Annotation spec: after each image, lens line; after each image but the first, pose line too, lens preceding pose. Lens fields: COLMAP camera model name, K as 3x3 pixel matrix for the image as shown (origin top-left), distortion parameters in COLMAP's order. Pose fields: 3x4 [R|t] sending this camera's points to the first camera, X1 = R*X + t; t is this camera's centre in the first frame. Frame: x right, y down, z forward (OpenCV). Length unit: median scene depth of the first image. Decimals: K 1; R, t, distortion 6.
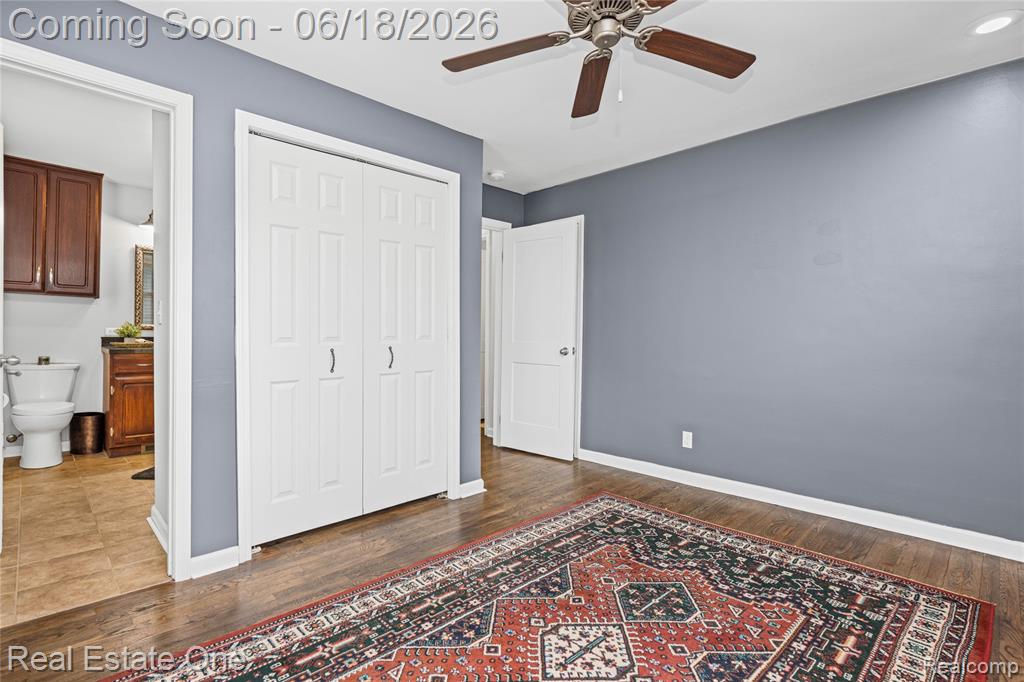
lens RADIAL K [[487.1, 0, 513.0], [0, 487.1, 335.6], [0, 0, 1]] dist [0.000732, -0.000737]
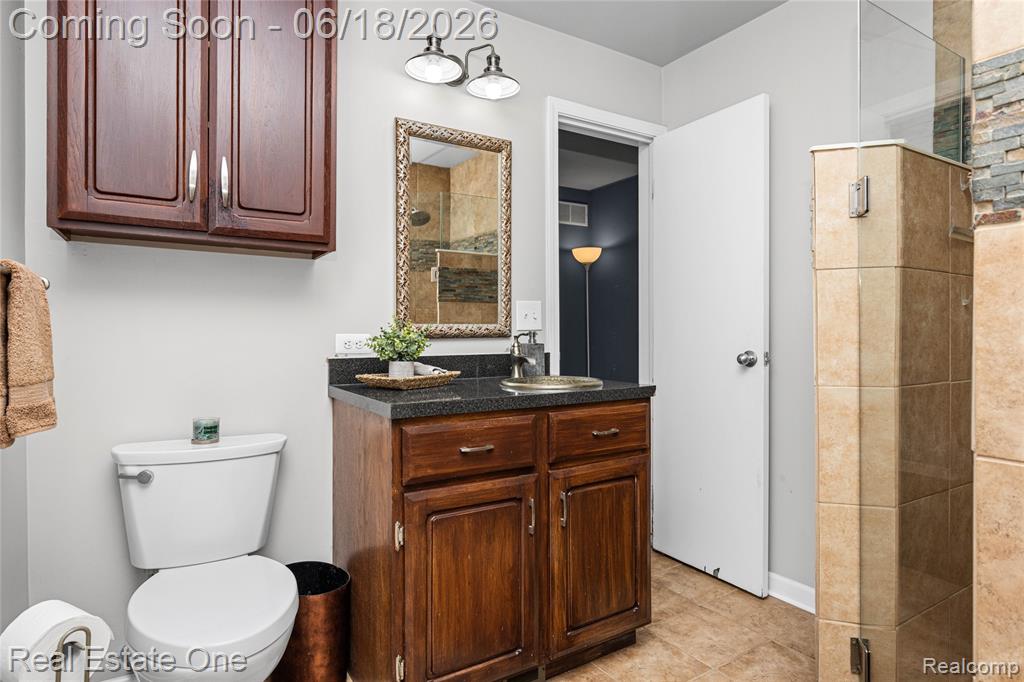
lens RADIAL K [[553.1, 0, 511.7], [0, 553.1, 342.7], [0, 0, 1]] dist [-0.000237, 0.001131]
pose [[0.977042, -0.009509, -0.212836, -0.658450], [0.010364, 0.999942, 0.002903, -0.009669], [0.212796, -0.005042, 0.977084, 0.655012]]
